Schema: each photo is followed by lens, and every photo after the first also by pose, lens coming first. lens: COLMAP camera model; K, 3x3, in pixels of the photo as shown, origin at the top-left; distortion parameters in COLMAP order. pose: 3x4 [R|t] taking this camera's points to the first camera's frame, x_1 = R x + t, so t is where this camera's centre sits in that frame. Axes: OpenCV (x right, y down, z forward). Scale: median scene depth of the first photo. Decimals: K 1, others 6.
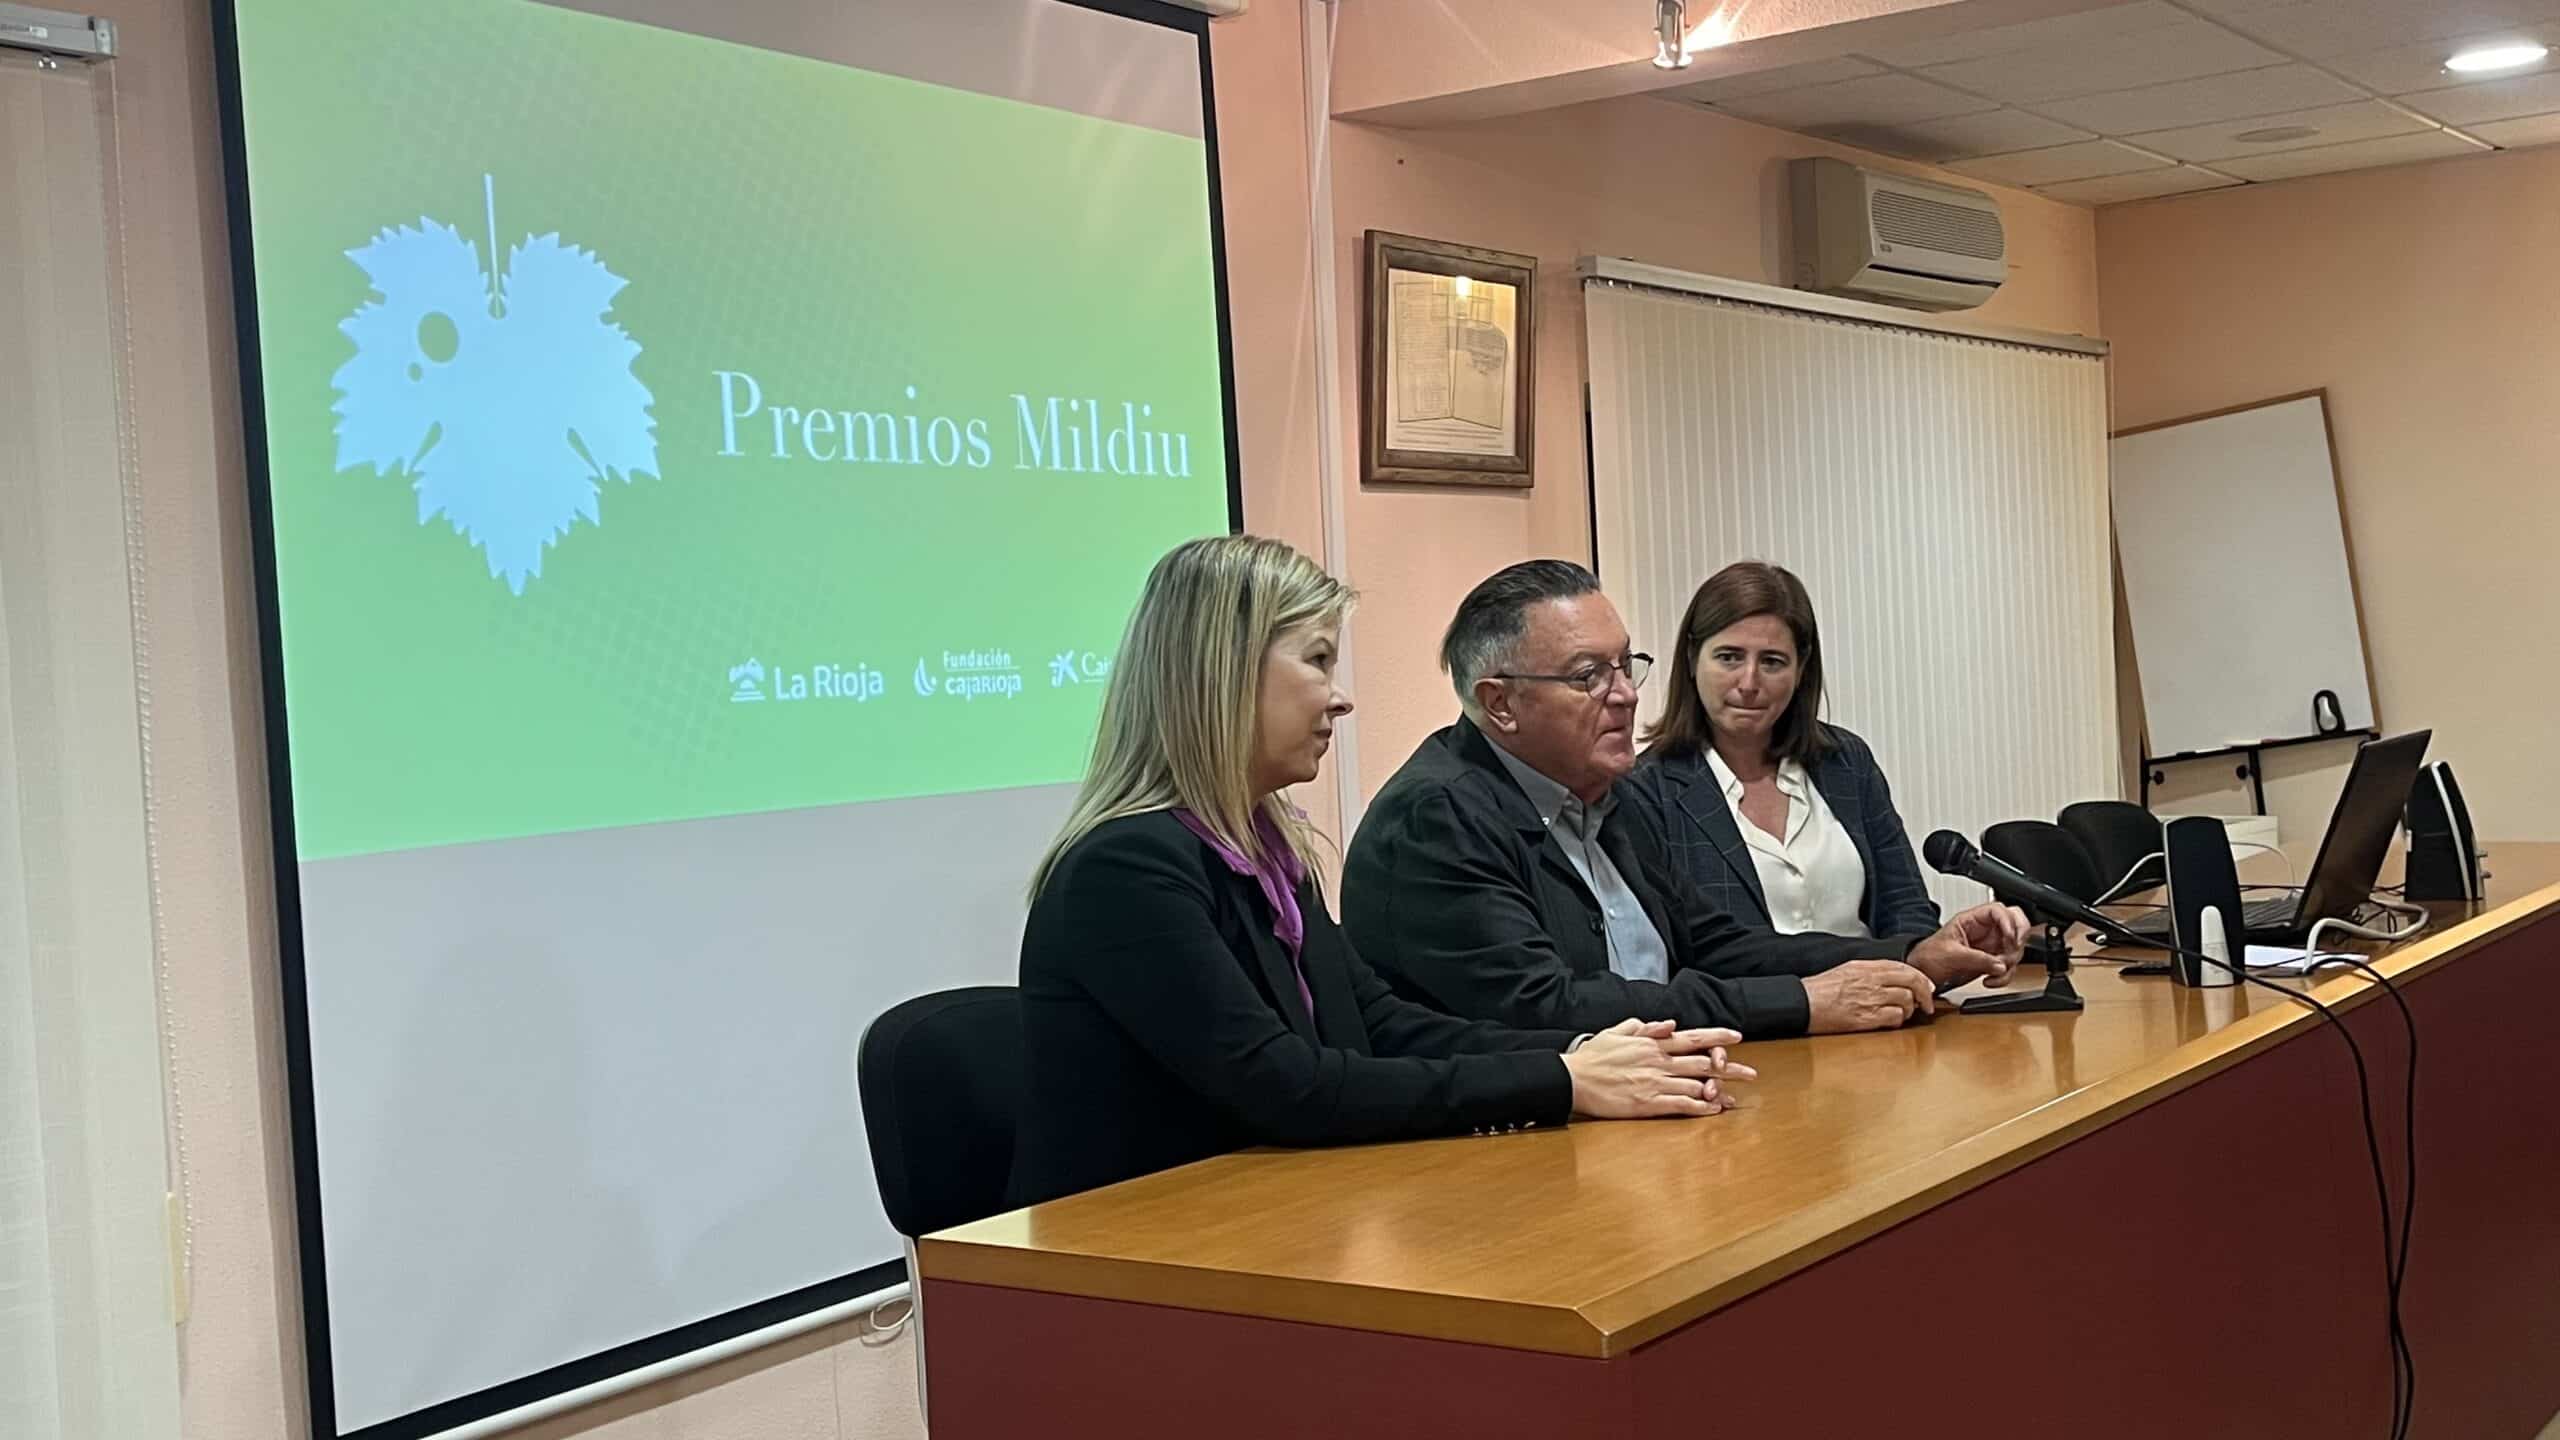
lens RADIAL K [[2873.6, 0, 1279.3], [0, 2873.6, 721.3], [0, 0, 1]] dist [0.022190, 0.000000]
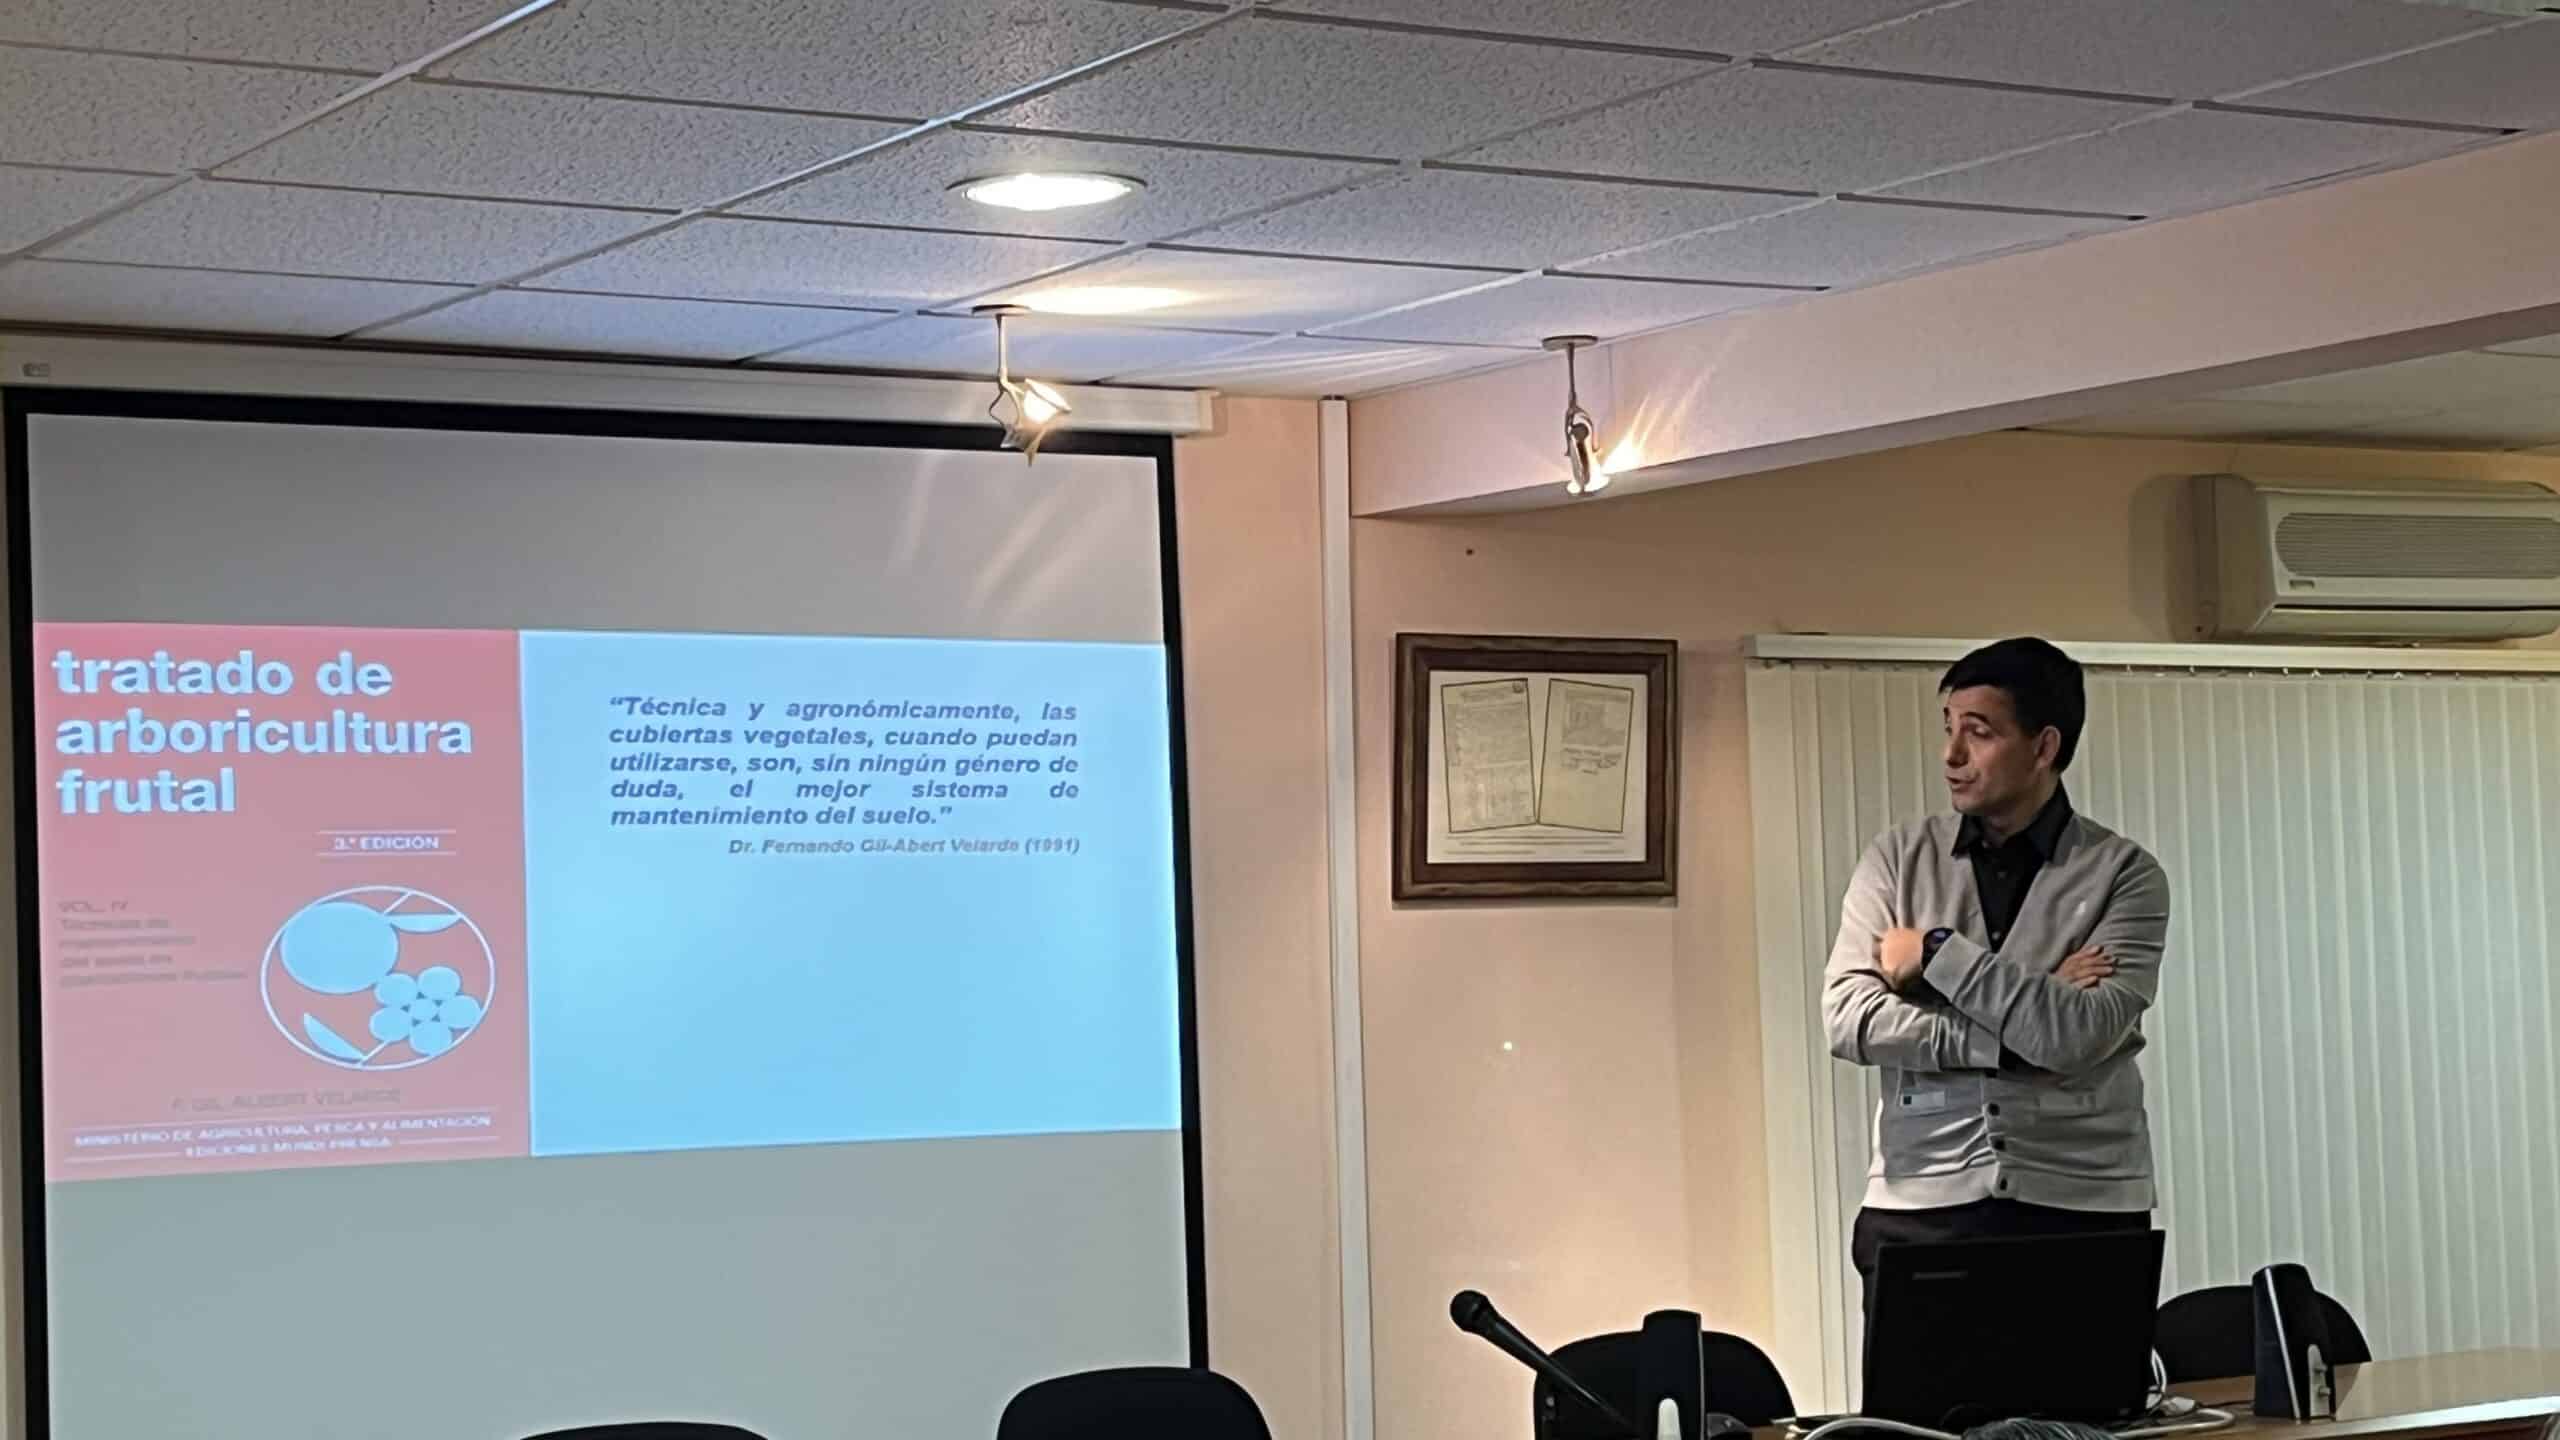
lens RADIAL K [[4612.1, 0, 1275.6], [0, 4612.1, 715.9], [0, 0, 1]] dist [0.175345, 0.000000]
pose [[0.945309, -0.000081, -0.326176, 0.471652], [-0.024946, 0.997053, -0.072544, -0.031996], [0.325221, 0.076713, 0.942521, -0.424466]]
